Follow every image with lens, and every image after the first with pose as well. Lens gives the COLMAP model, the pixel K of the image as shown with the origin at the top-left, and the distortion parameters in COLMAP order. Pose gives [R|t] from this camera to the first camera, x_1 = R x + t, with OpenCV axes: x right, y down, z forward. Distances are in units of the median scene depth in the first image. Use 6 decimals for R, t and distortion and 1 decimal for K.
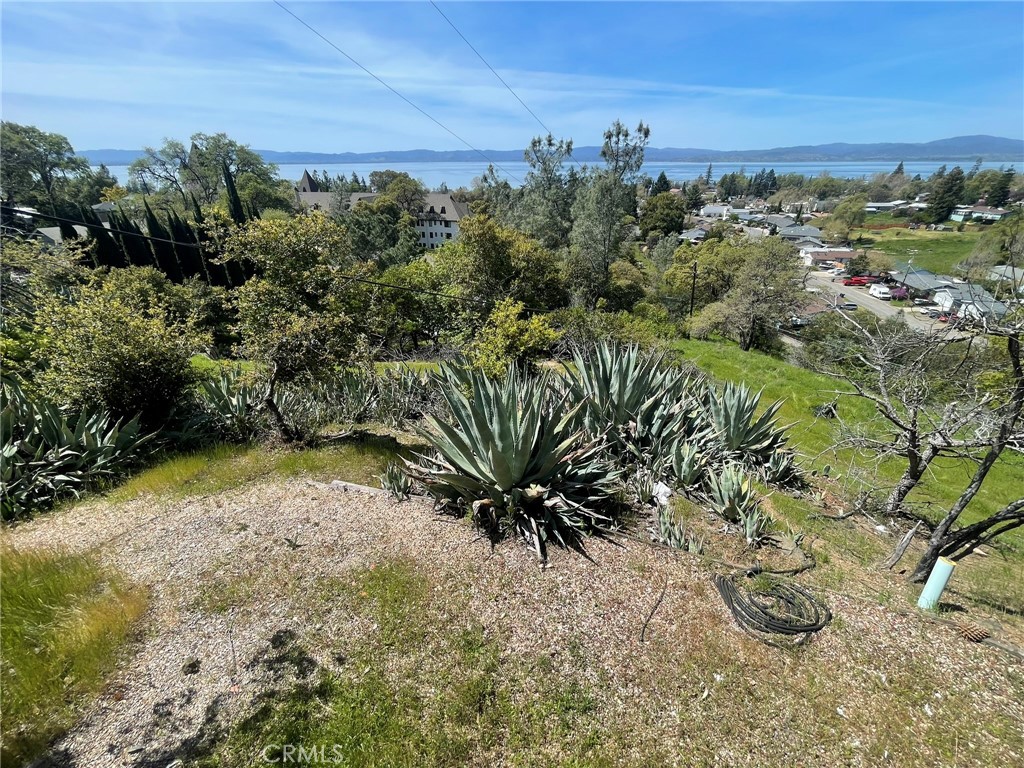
lens RADIAL K [[416.0, 0, 512.0], [0, 416.0, 384.0], [0, 0, 1]] dist [-0.015894, 0.009785]
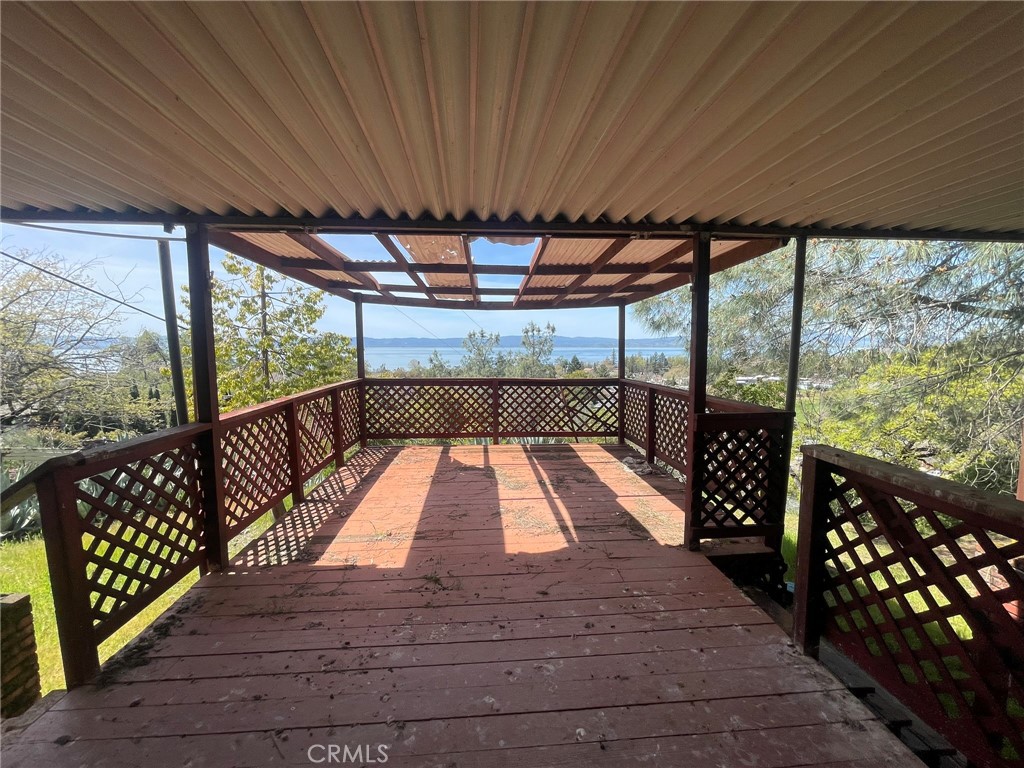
lens RADIAL K [[412.2, 0, 515.2], [0, 412.2, 384.3], [0, 0, 1]] dist [0.000139, 0.000135]
pose [[0.986118, -0.013498, 0.165498, -0.023422], [0.077337, 0.919323, -0.385830, 0.066415], [-0.146938, 0.393273, 0.907604, -0.130146]]
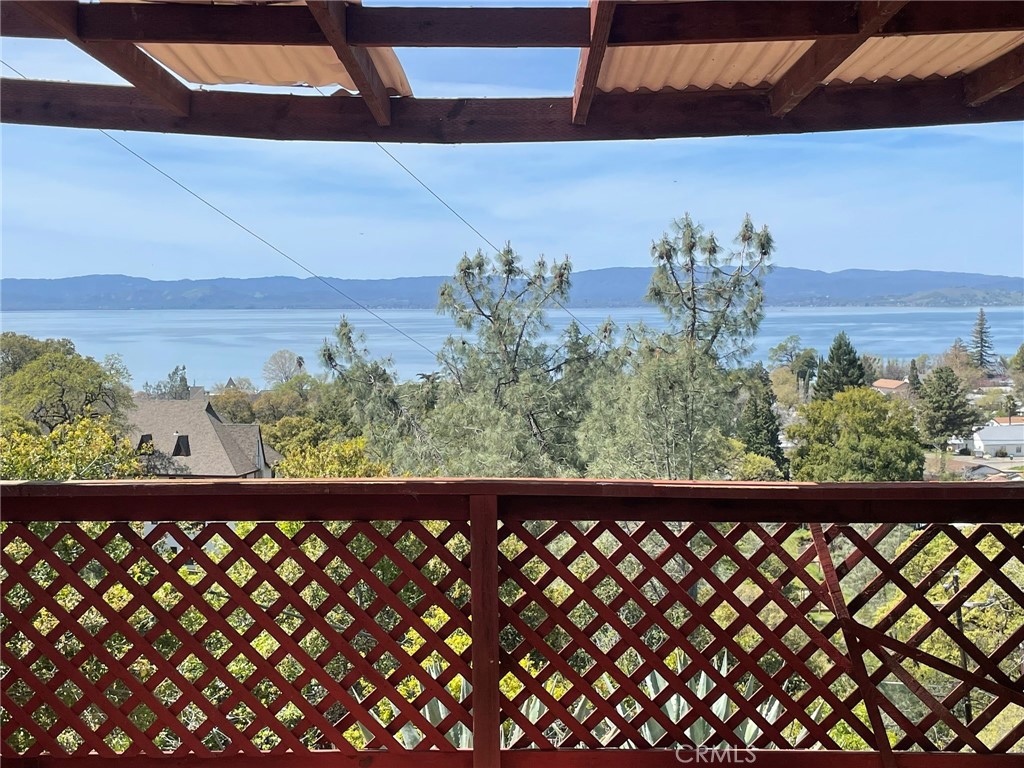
lens RADIAL K [[1426.5, 0, 512.0], [0, 1426.5, 384.0], [0, 0, 1]] dist [0.029361, -0.006896]
pose [[0.996456, -0.007786, 0.083749, -0.012385], [0.042683, 0.904782, -0.423732, 0.043840], [-0.072475, 0.425805, 0.901908, -0.090933]]
